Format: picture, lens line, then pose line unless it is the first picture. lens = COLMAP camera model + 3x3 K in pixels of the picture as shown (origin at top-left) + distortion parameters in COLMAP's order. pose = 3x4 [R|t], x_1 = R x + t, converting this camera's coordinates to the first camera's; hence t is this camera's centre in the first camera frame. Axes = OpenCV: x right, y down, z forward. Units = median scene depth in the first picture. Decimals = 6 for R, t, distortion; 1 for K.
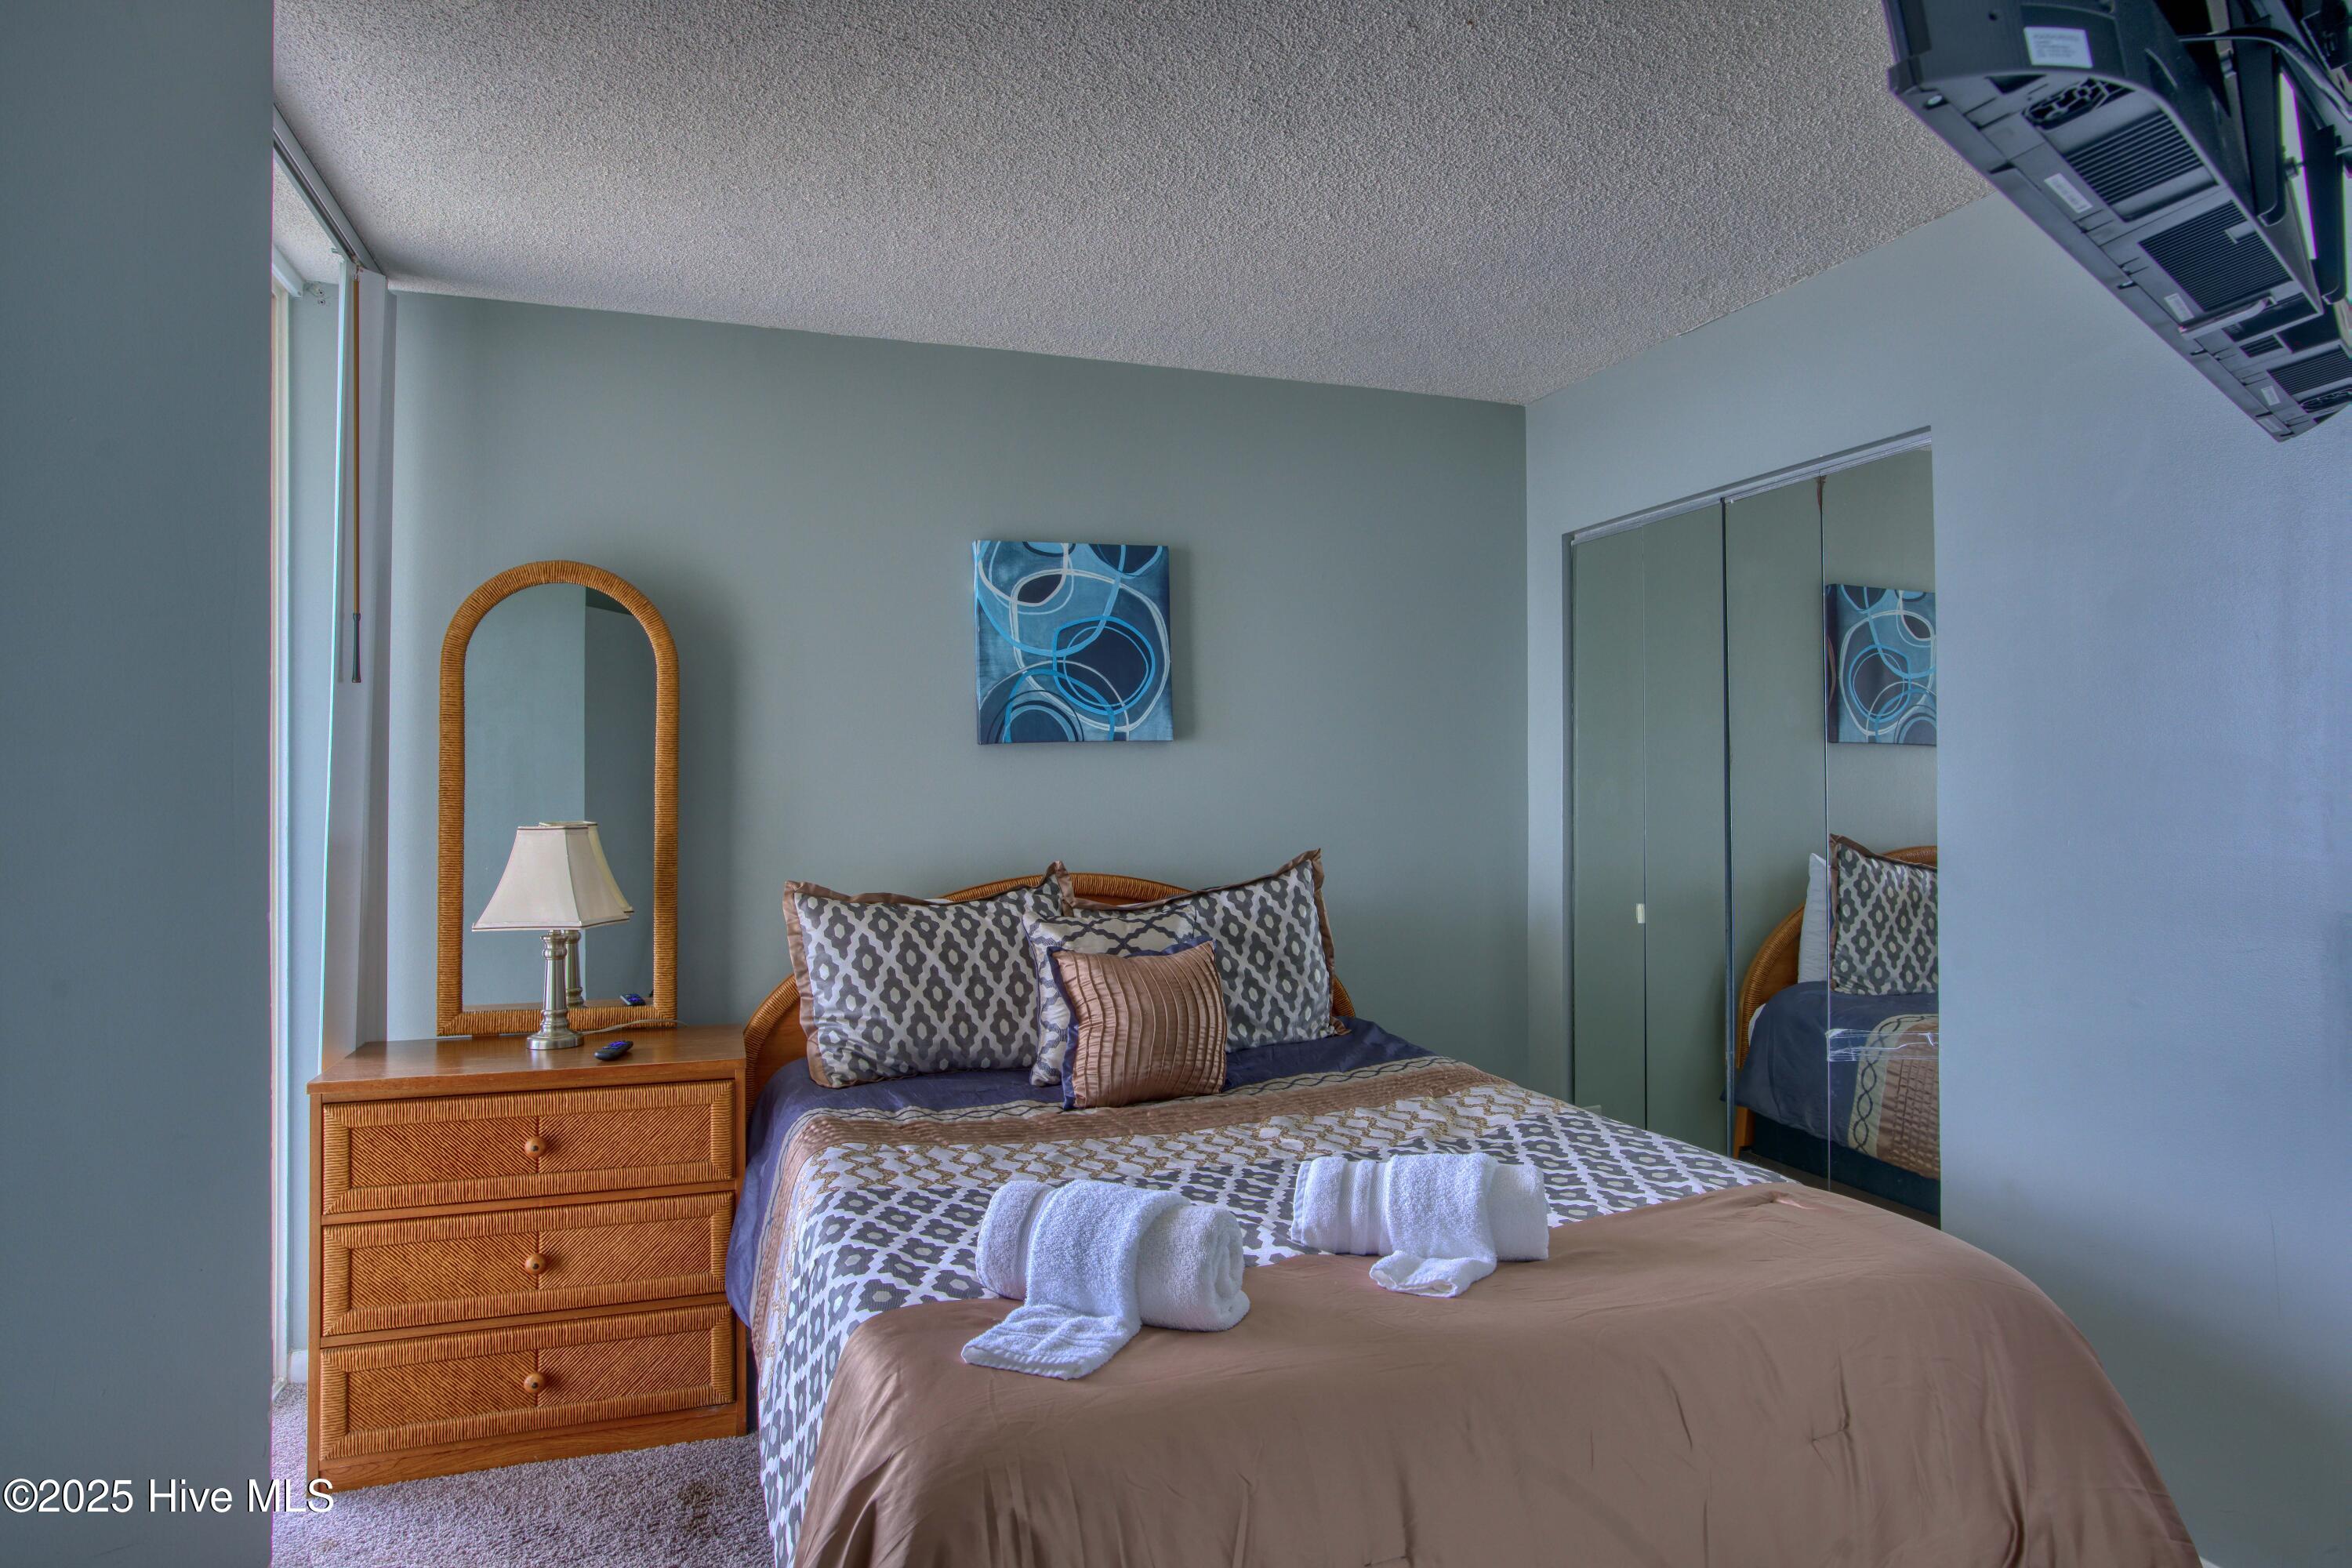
lens RADIAL K [[1322.5, 0, 1208.8], [0, 1322.5, 787.6], [0, 0, 1]] dist [0.000641, 0.001921]
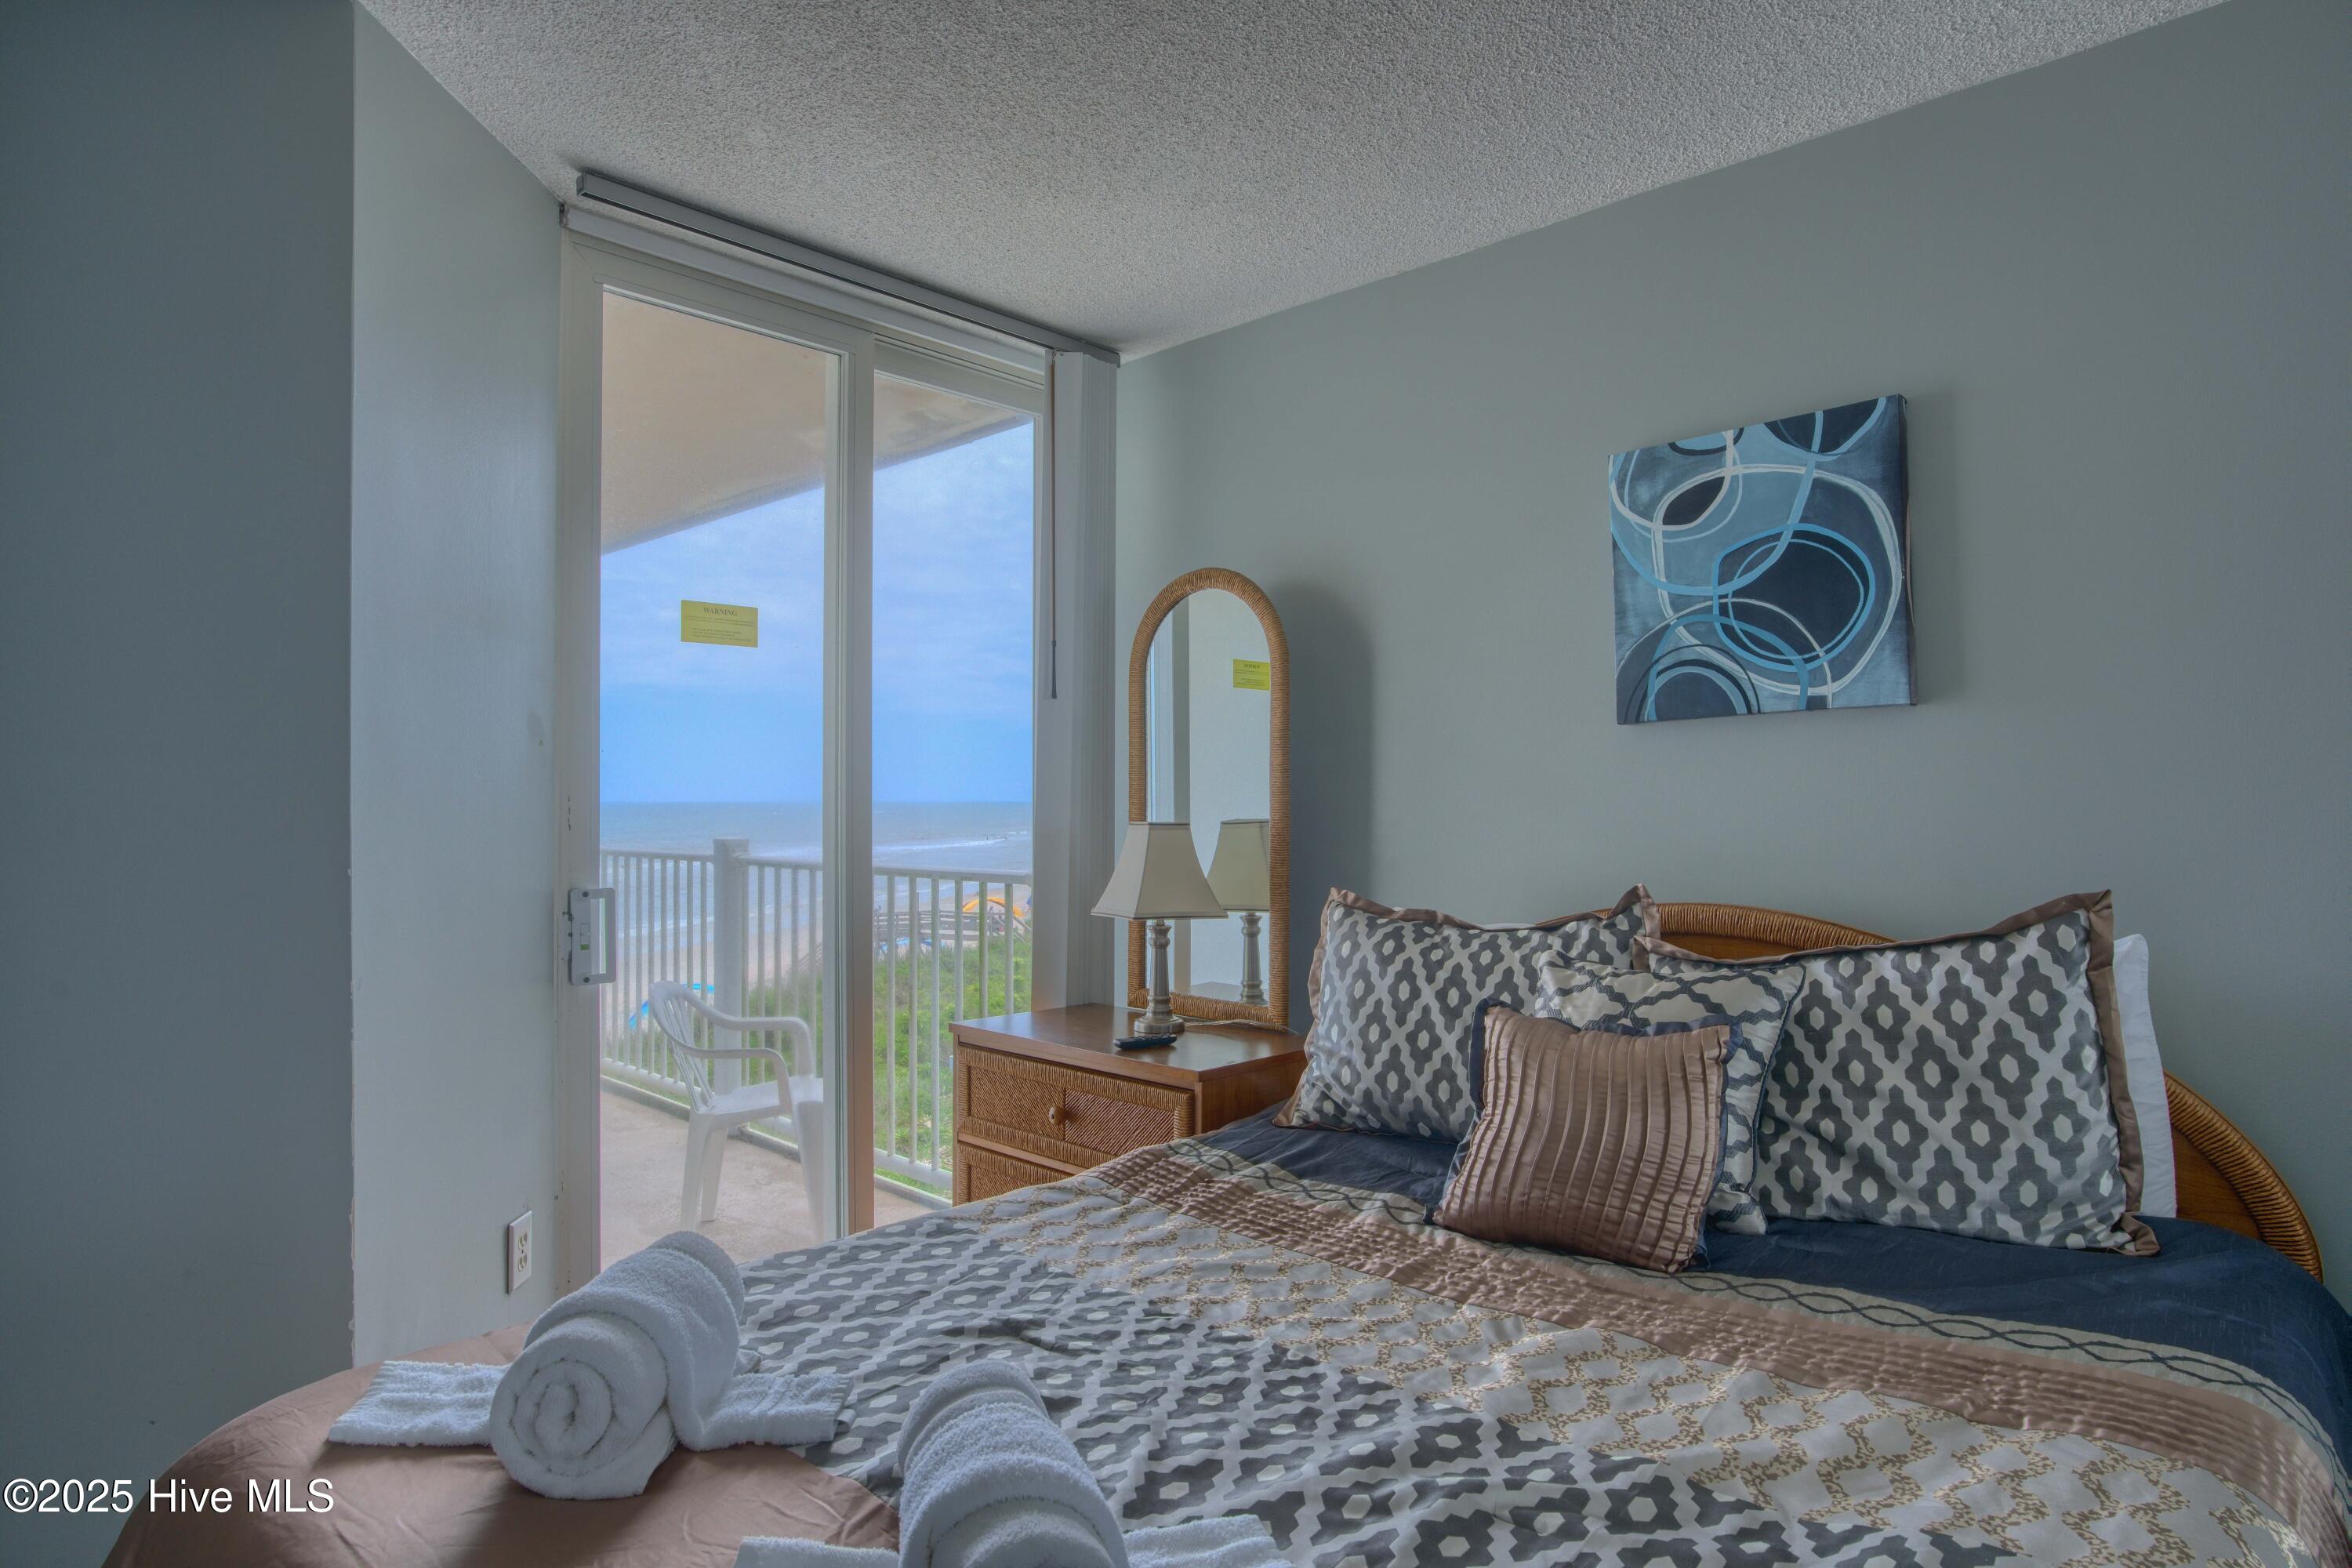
lens RADIAL K [[1322.5, 0, 1208.8], [0, 1322.5, 787.6], [0, 0, 1]] dist [0.000641, 0.001921]
pose [[0.494353, -0.006203, -0.869239, 0.368423], [0.003296, 0.999981, -0.005261, 0.006377], [0.869255, -0.000264, 0.494364, 0.425561]]
